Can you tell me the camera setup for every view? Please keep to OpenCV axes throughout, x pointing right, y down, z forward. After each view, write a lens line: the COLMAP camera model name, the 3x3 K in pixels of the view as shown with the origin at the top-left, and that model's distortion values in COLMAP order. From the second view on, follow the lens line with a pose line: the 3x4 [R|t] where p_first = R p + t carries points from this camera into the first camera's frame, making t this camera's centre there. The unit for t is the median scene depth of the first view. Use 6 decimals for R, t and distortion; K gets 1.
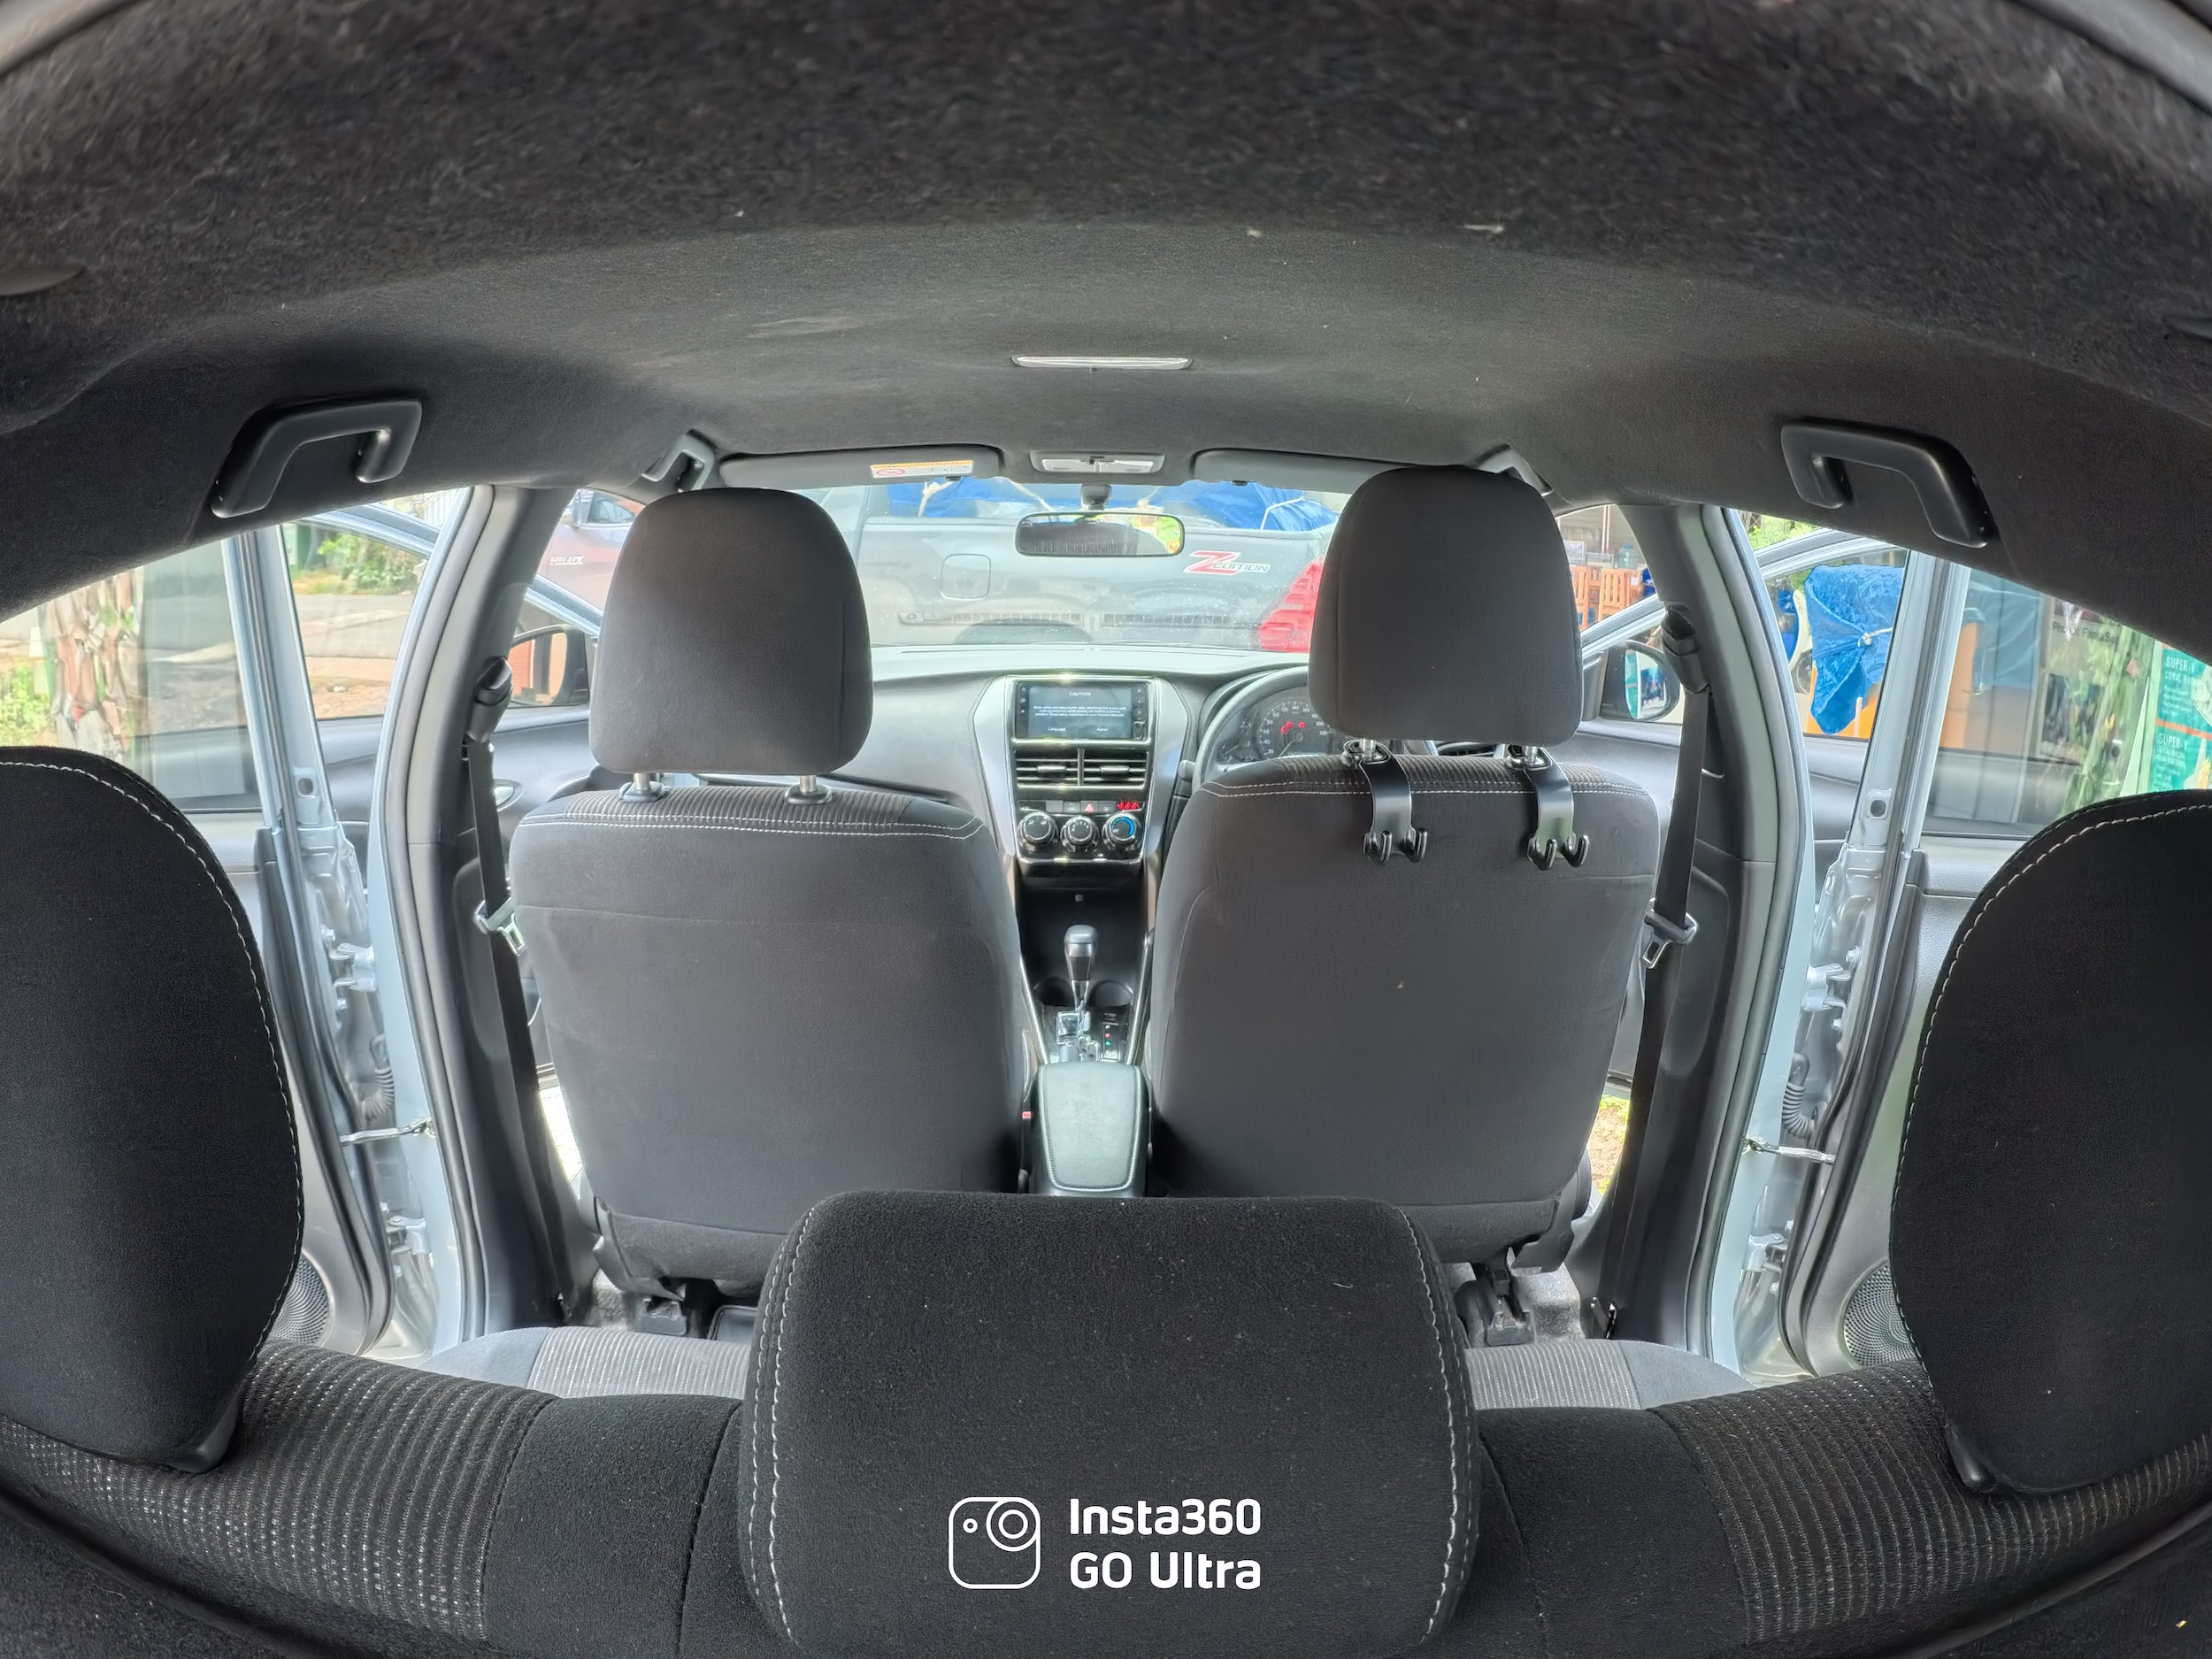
lens RADIAL K [[1388.1, 0, 1106.0], [0, 1388.1, 829.5], [0, 0, 1]] dist [-0.337057, 0.115233]
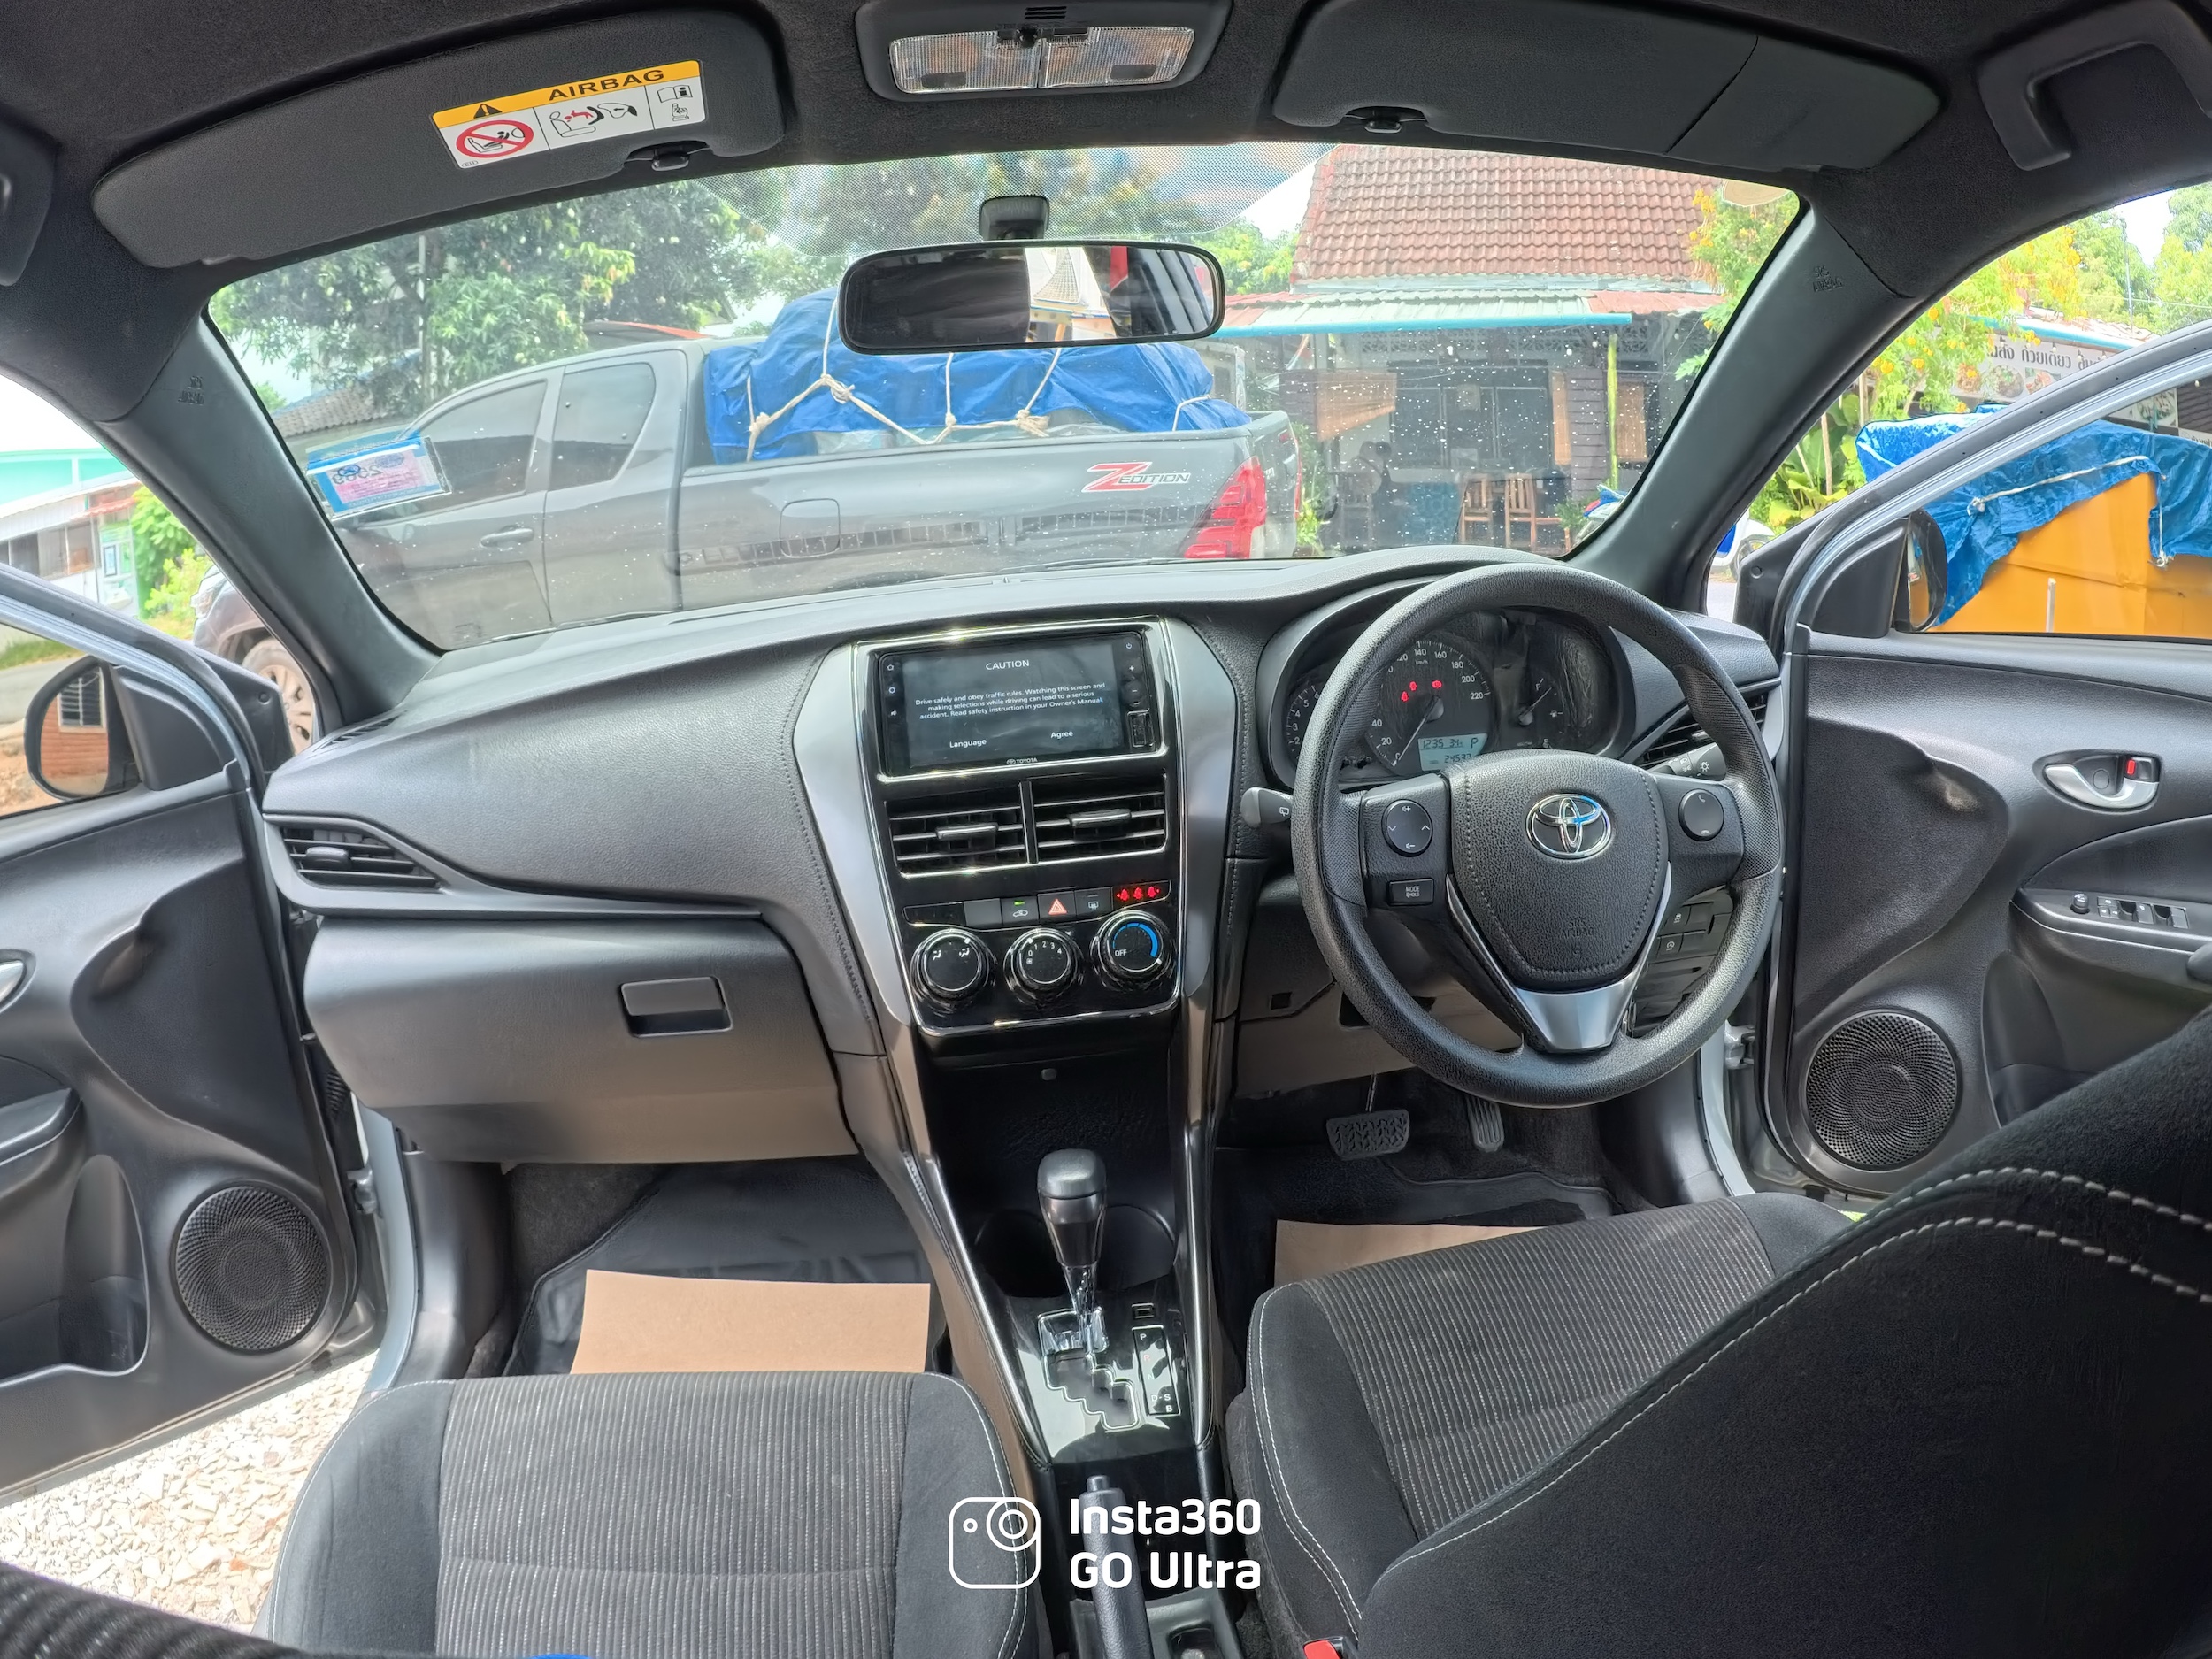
lens RADIAL K [[1388.1, 0, 1106.0], [0, 1388.1, 829.5], [0, 0, 1]] dist [-0.337057, 0.115233]
pose [[0.991314, -0.105883, 0.078005, -0.037098], [0.103169, 0.993936, 0.038048, -0.072776], [-0.081560, -0.029670, 0.996227, 0.673923]]
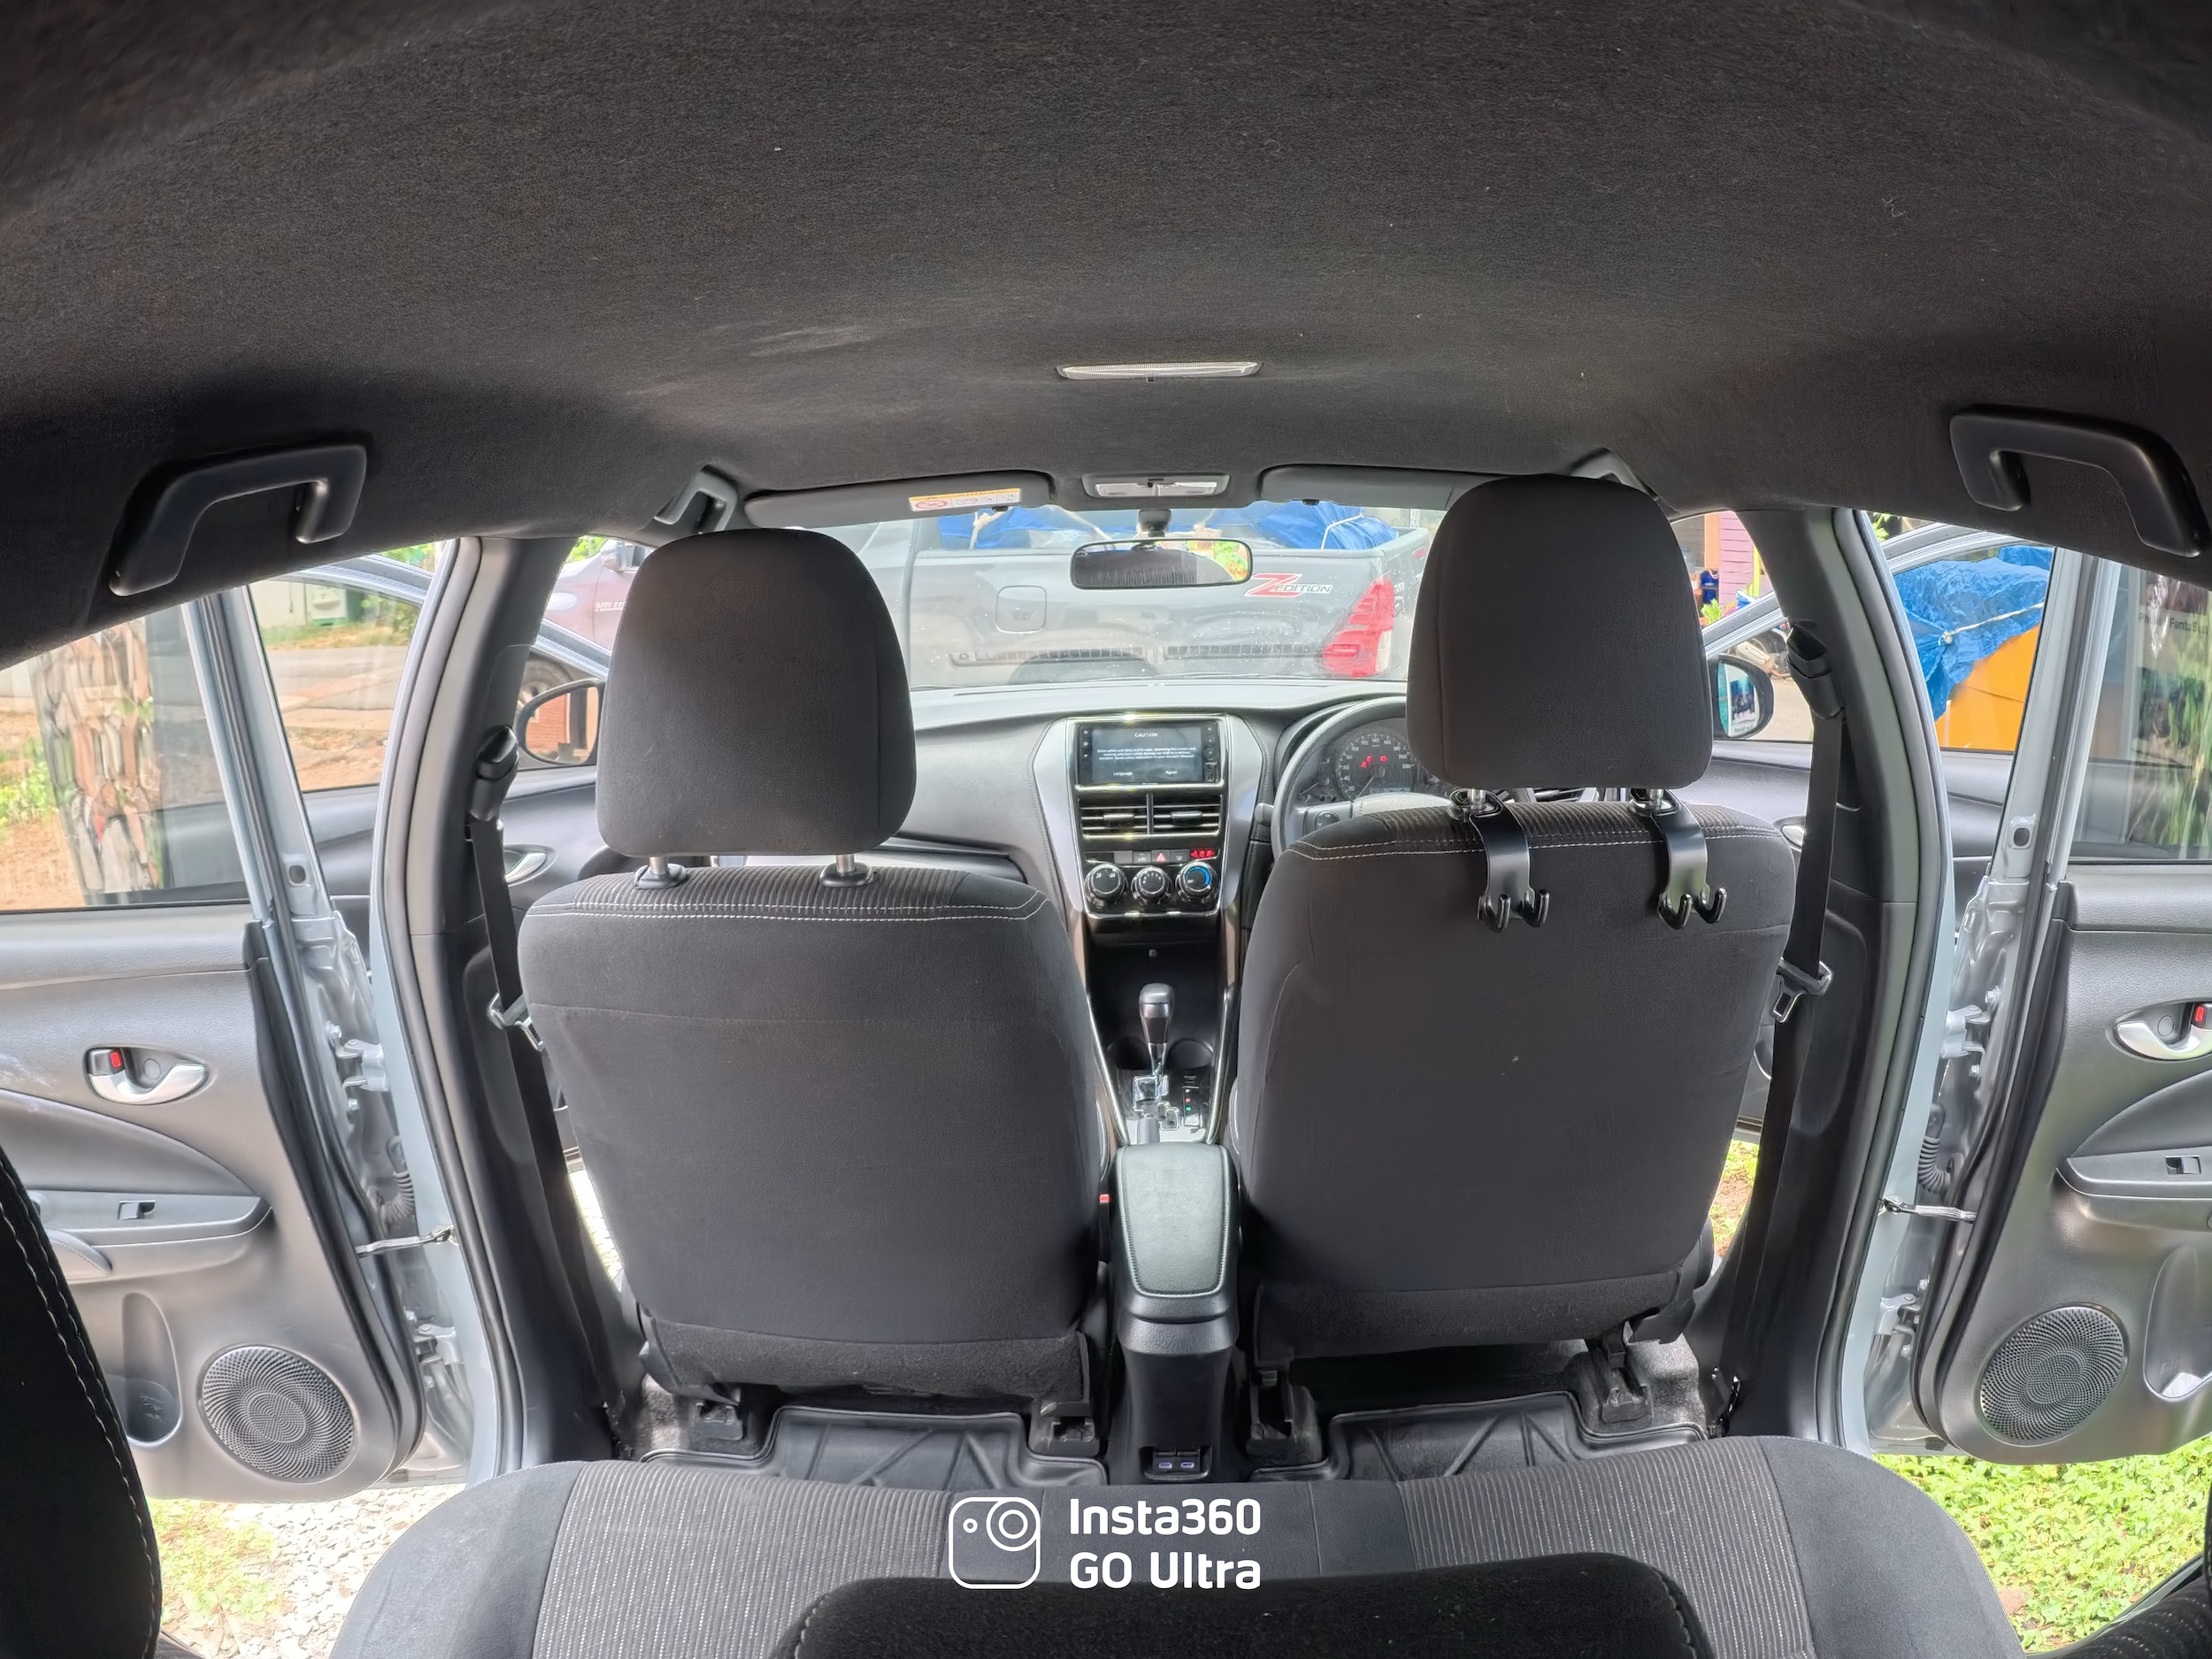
lens RADIAL K [[1384.8, 0, 1100.8], [0, 1384.8, 862.3], [0, 0, 1]] dist [-0.297849, 0.081775]
pose [[0.998095, -0.033965, -0.051507, -0.005533], [0.034252, 0.999402, 0.004714, -0.022907], [0.051317, -0.006469, 0.998661, 0.087215]]
